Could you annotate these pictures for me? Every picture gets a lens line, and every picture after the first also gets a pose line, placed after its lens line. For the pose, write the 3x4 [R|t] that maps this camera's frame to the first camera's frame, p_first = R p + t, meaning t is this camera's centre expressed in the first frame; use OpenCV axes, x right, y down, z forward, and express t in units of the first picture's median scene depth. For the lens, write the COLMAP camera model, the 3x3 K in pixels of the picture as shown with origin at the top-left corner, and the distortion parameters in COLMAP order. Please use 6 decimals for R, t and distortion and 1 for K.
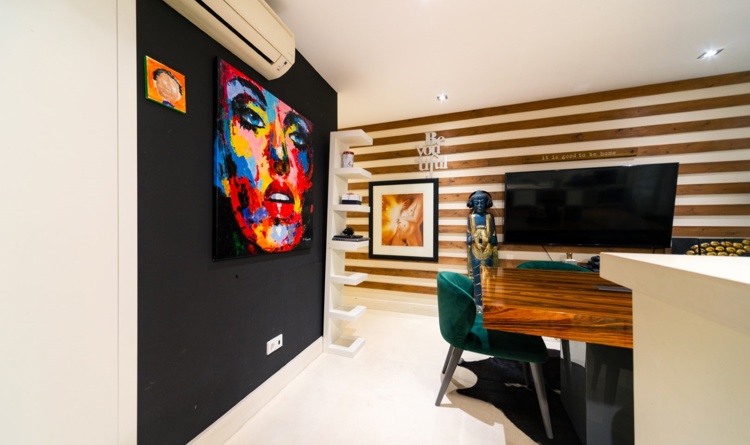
lens RADIAL K [[274.8, 0, 342.5], [0, 274.8, 225.4], [0, 0, 1]] dist [0.001536, 0.000103]
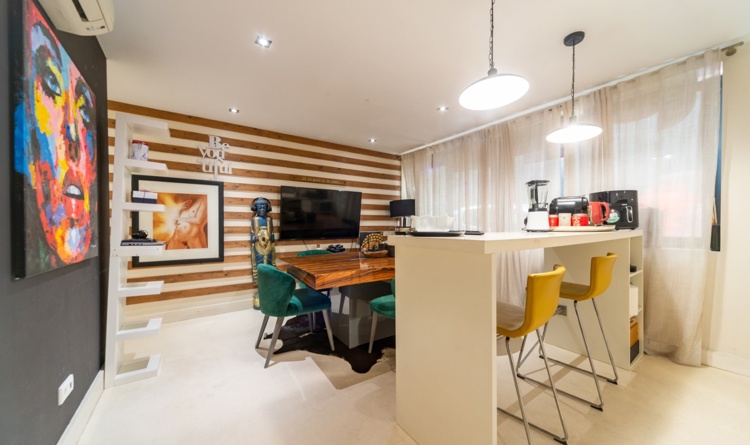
lens RADIAL K [[274.1, 0, 376.6], [0, 274.1, 226.1], [0, 0, 1]] dist [0.005468, 0.000047]
pose [[0.525786, -0.006509, 0.850592, -0.405853], [0.007329, 0.999968, 0.003122, -0.001605], [-0.850585, 0.004593, 0.525817, -0.094642]]
